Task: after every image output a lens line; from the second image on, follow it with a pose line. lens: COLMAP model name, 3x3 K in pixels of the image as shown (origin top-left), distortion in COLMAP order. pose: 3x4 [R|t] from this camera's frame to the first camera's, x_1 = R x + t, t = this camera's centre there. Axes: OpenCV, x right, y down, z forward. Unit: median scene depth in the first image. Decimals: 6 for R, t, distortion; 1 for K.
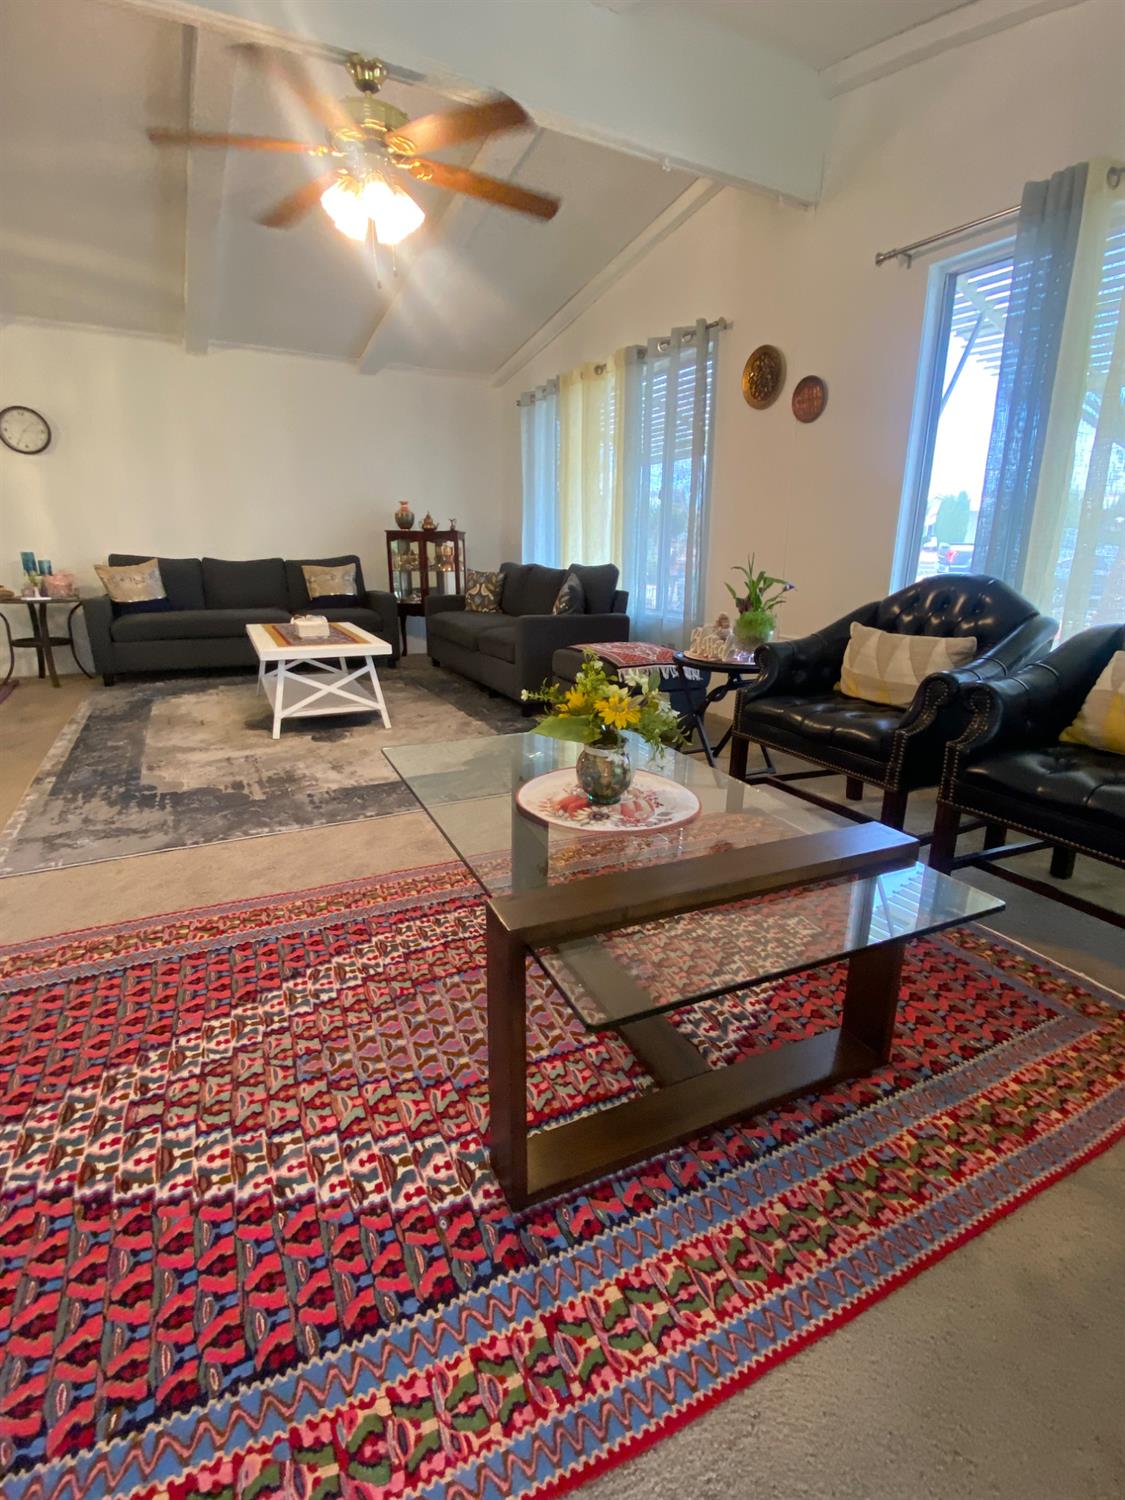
lens RADIAL K [[704.6, 0, 566.4], [0, 704.6, 741.3], [0, 0, 1]] dist [0.063854, -0.060105]
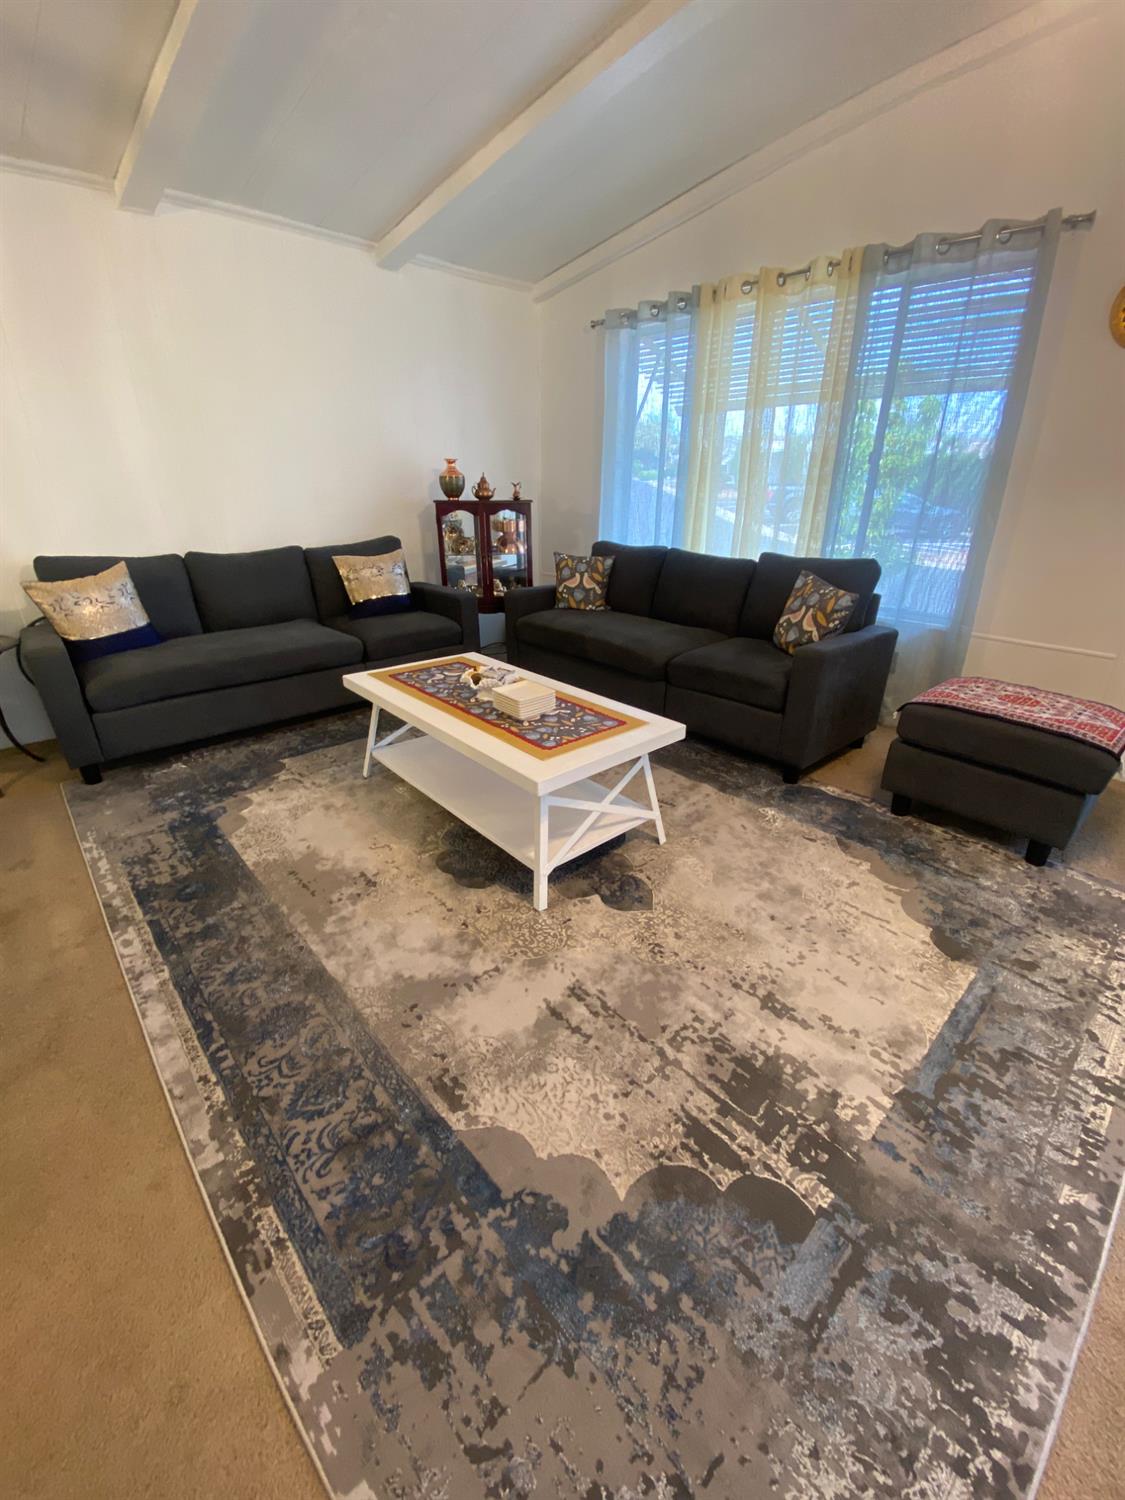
lens RADIAL K [[601.8, 0, 564.1], [0, 601.8, 747.3], [0, 0, 1]] dist [0.018671, -0.018492]
pose [[0.964231, -0.109371, 0.241445, -0.416019], [0.073697, 0.985606, 0.152147, -0.176745], [-0.254610, -0.128911, 0.958413, 0.449266]]
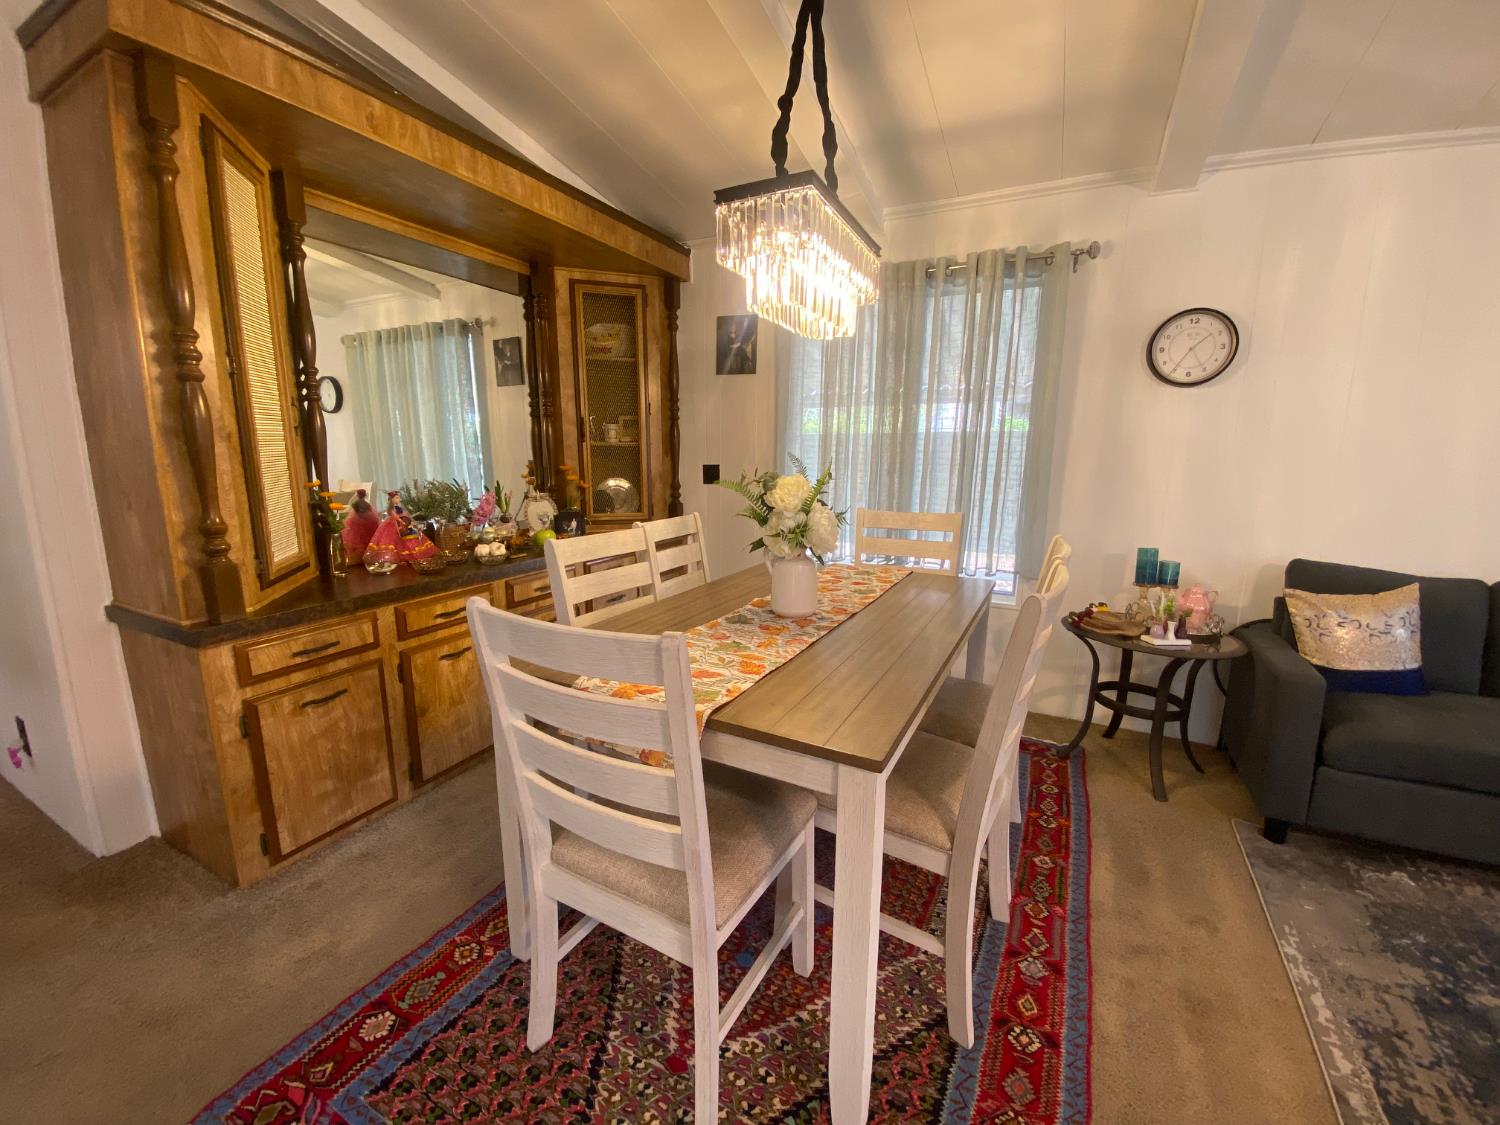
lens RADIAL K [[613.4, 0, 749.4], [0, 613.4, 560.8], [0, 0, 1]] dist [0.023778, -0.018729]
pose [[0.569288, 0.146172, -0.809039, -0.596097], [-0.222926, 0.974646, 0.019228, -0.214710], [0.791337, 0.169409, 0.587440, 0.492402]]
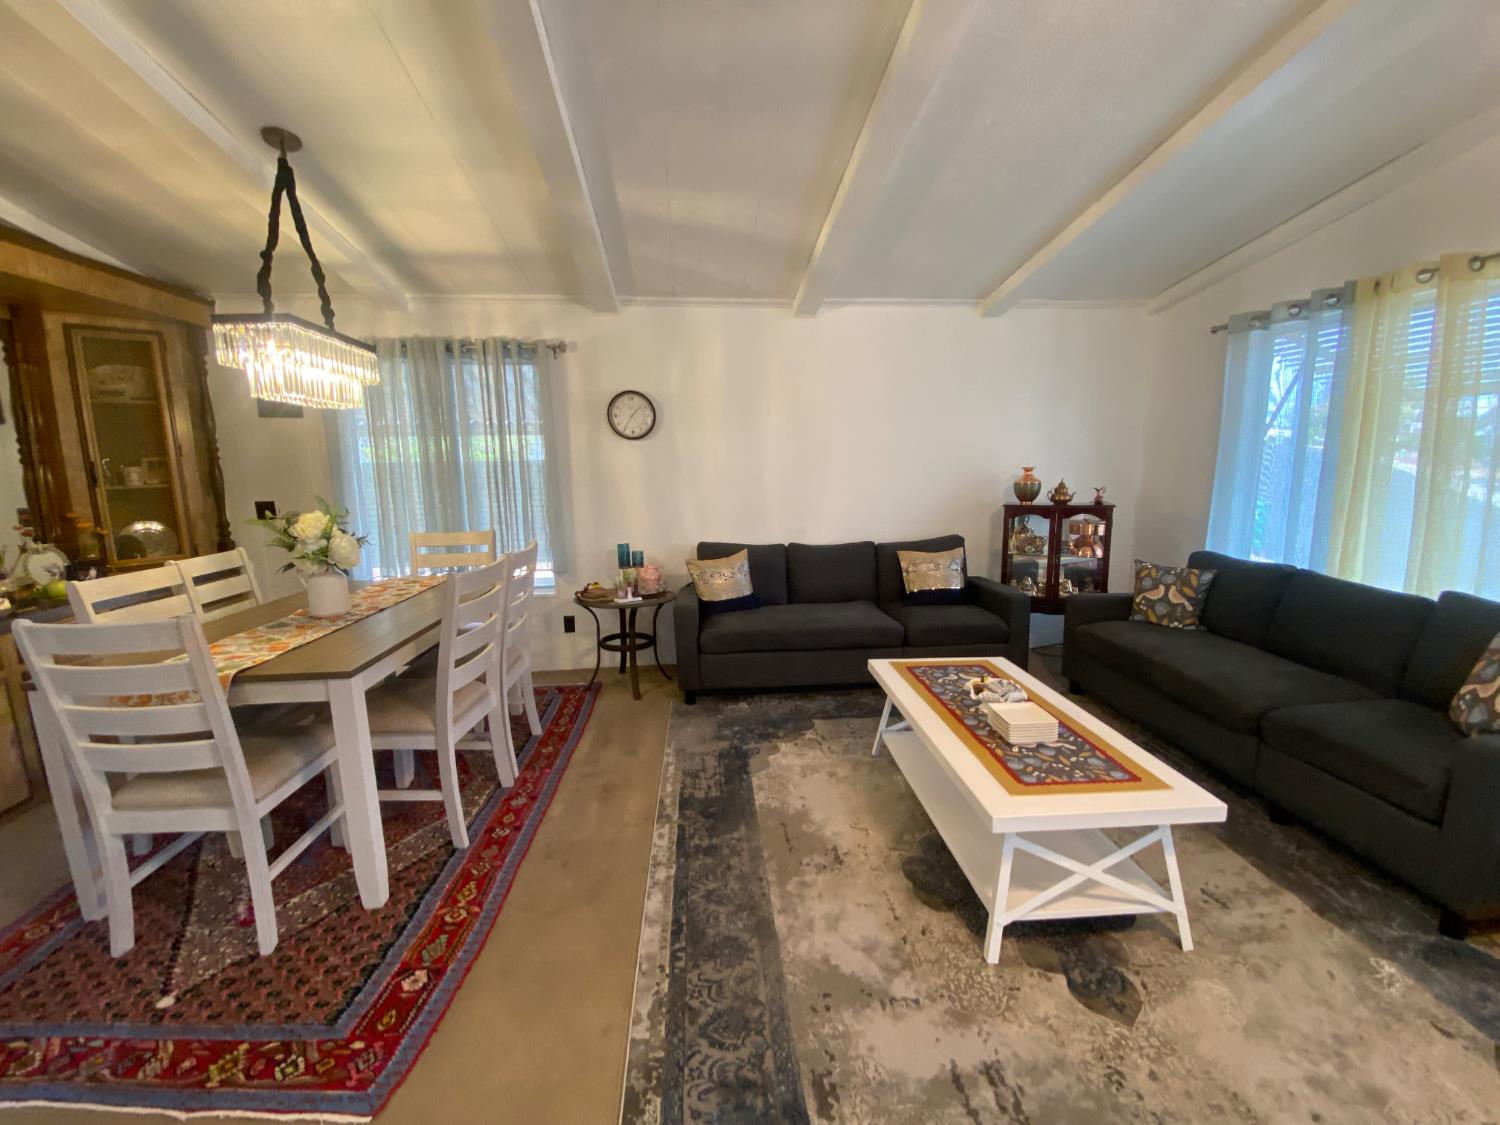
lens RADIAL K [[607.8, 0, 745.1], [0, 607.8, 560.4], [0, 0, 1]] dist [0.020433, -0.021247]
pose [[0.919533, 0.038216, -0.391150, -0.344733], [-0.081063, 0.992303, -0.093618, -0.206096], [0.384561, 0.117793, 0.915553, 0.396397]]
